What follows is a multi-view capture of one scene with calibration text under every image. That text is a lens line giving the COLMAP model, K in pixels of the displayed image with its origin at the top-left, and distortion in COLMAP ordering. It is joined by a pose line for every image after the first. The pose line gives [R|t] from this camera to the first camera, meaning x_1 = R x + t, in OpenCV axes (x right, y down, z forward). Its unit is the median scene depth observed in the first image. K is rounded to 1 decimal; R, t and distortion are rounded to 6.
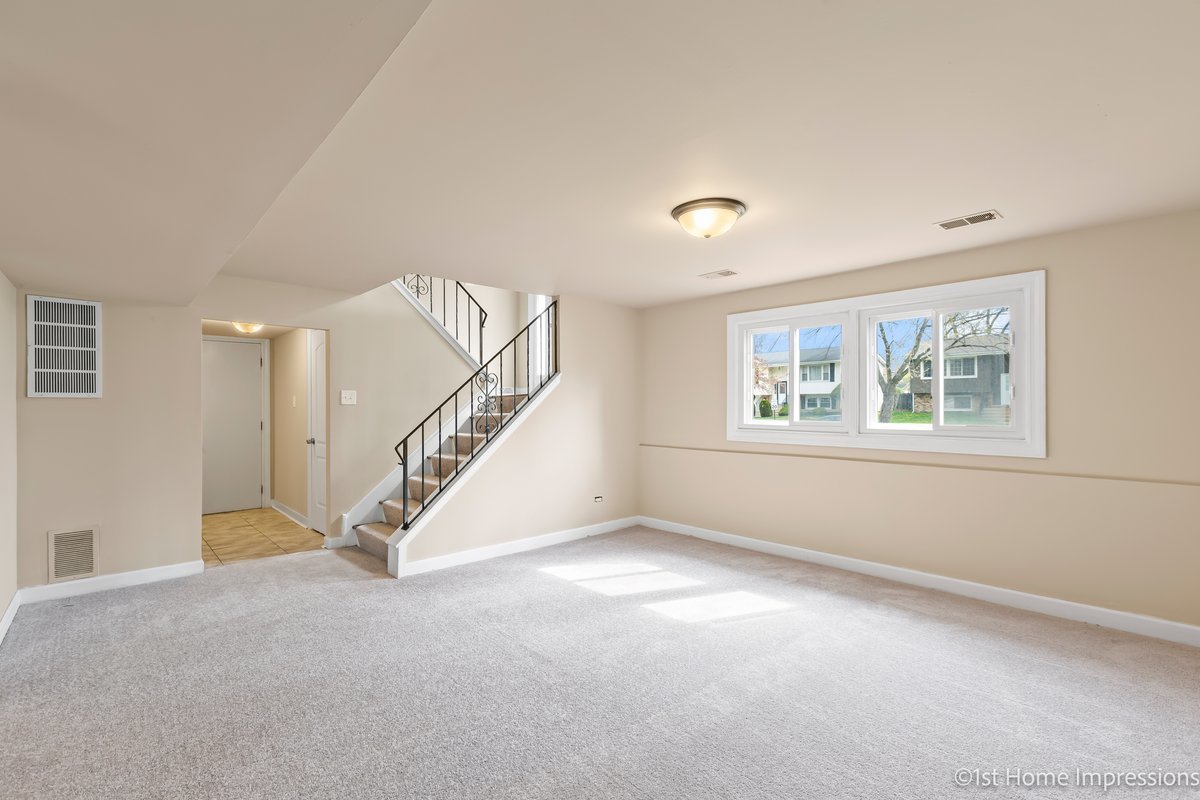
lens RADIAL K [[531.0, 0, 596.1], [0, 531.0, 401.2], [0, 0, 1]] dist [-0.000227, 0.000015]
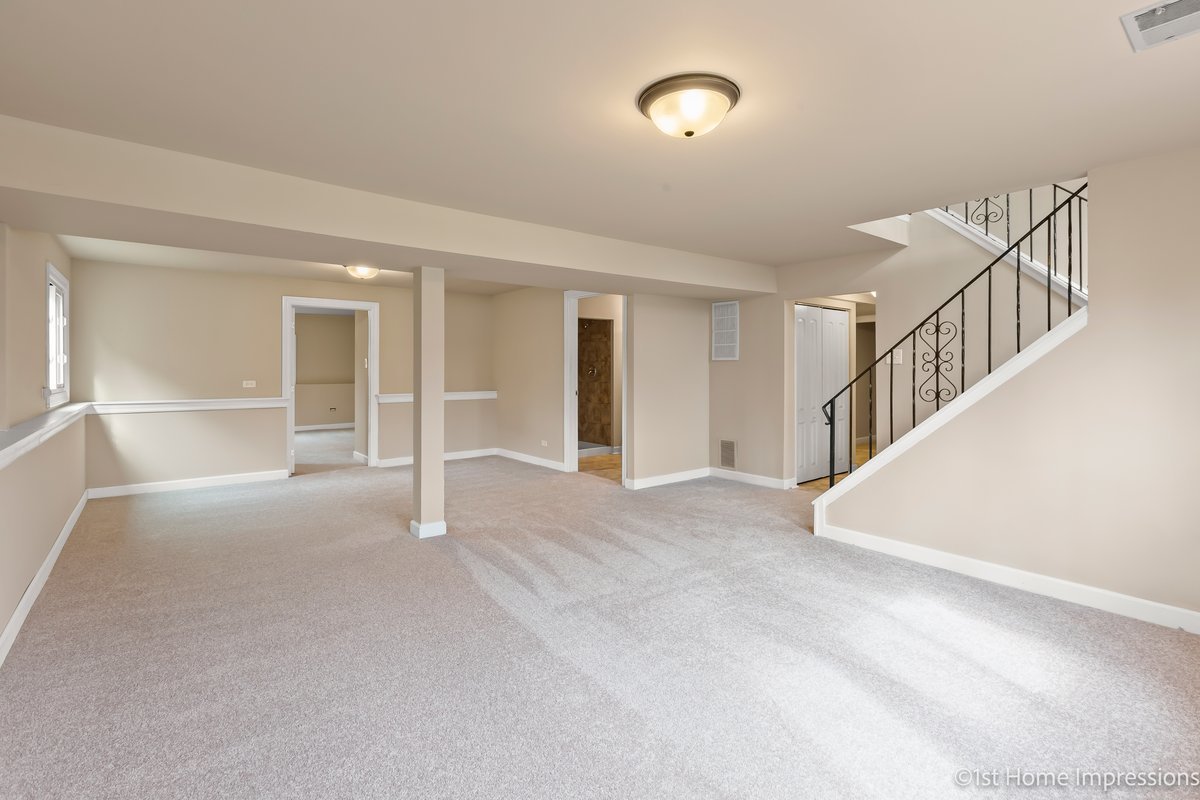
lens RADIAL K [[533.9, 0, 602.8], [0, 533.9, 366.5], [0, 0, 1]] dist [0.000277, 0.000143]
pose [[-0.043617, 0.001901, -0.999047, 0.650142], [0.008364, 0.999964, 0.001537, 0.005770], [0.999013, -0.008289, -0.043632, 0.625378]]
